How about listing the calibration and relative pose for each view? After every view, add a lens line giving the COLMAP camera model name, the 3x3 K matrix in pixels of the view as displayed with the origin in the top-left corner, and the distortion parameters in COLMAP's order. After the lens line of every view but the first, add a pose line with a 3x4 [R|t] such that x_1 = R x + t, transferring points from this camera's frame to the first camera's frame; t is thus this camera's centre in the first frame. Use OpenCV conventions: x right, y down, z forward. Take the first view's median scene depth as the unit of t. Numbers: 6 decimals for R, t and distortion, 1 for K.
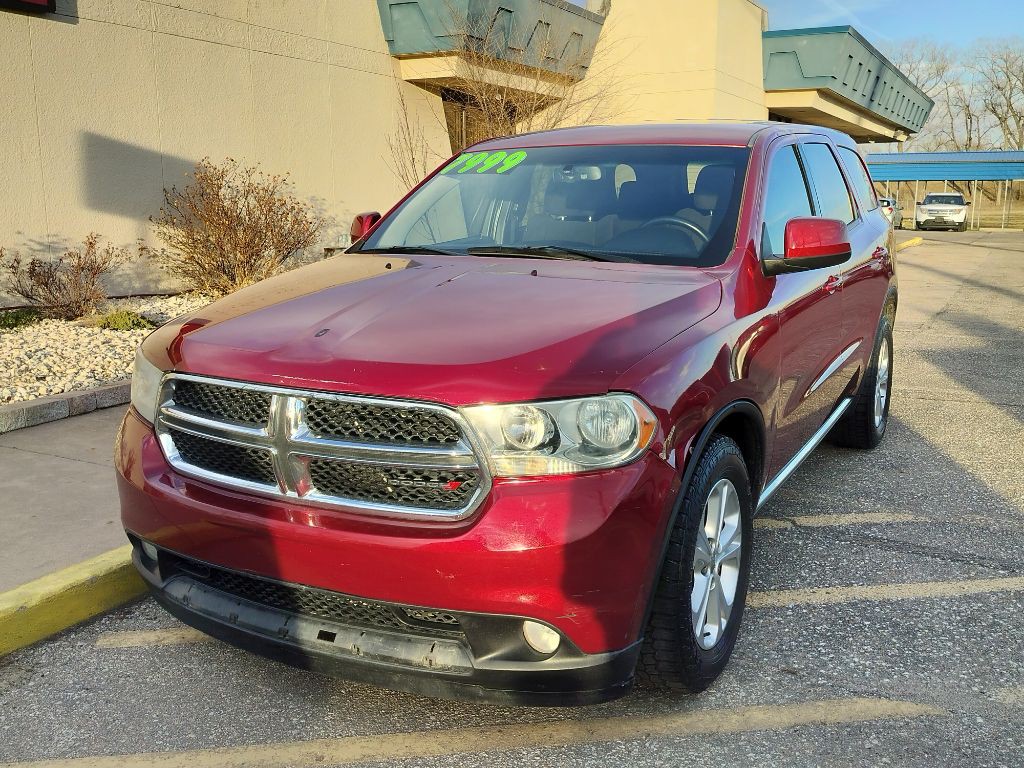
lens RADIAL K [[996.2, 0, 511.3], [0, 996.2, 386.8], [0, 0, 1]] dist [0.082581, -0.125346]
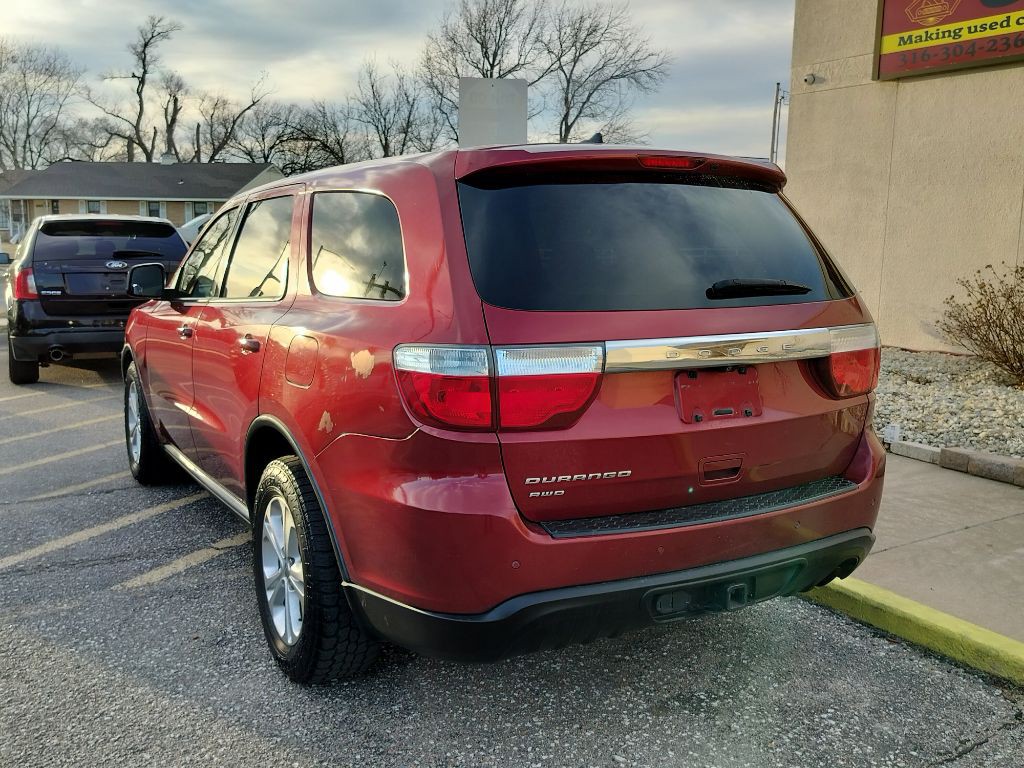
lens RADIAL K [[977.4, 0, 513.8], [0, 977.4, 383.2], [0, 0, 1]] dist [0.073718, -0.118512]
pose [[-0.532765, 0.125513, -0.836904, 0.550402], [-0.170601, 0.952708, 0.251483, -0.202261], [0.828889, 0.276758, -0.486157, 0.972917]]
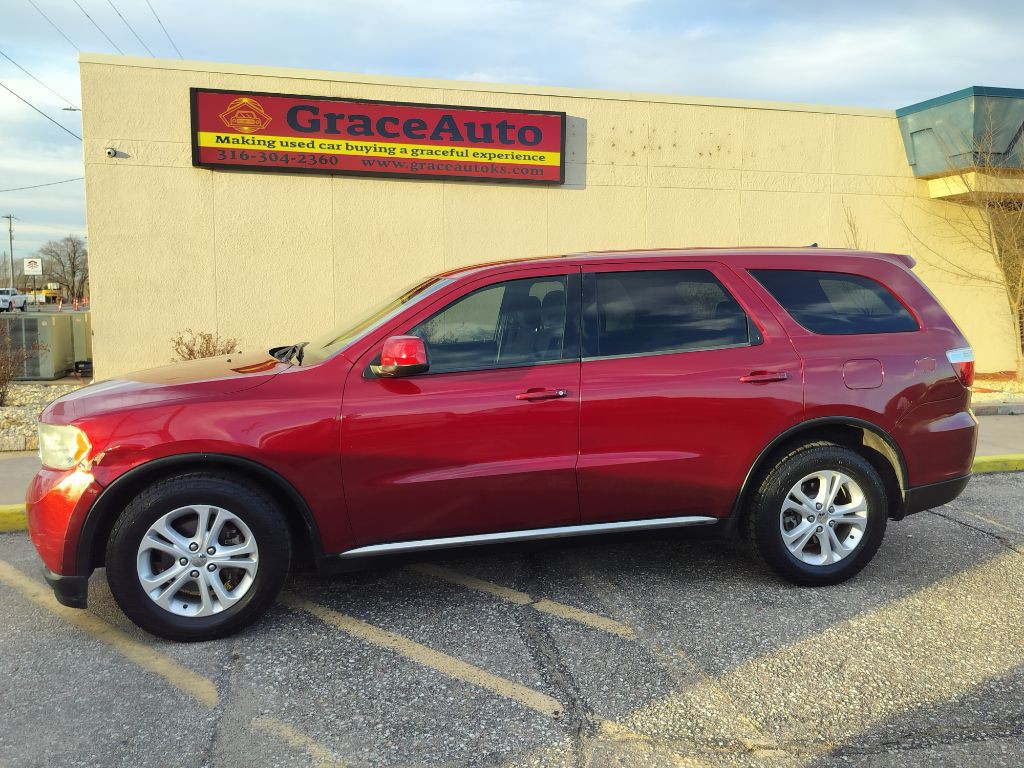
lens RADIAL K [[834.1, 0, 511.1], [0, 834.1, 384.4], [0, 0, 1]] dist [0.063918, -0.088802]
pose [[0.651748, 0.085728, -0.753575, 0.533460], [-0.150088, 0.988520, -0.017351, -0.048895], [0.743436, 0.124411, 0.657133, 0.184116]]
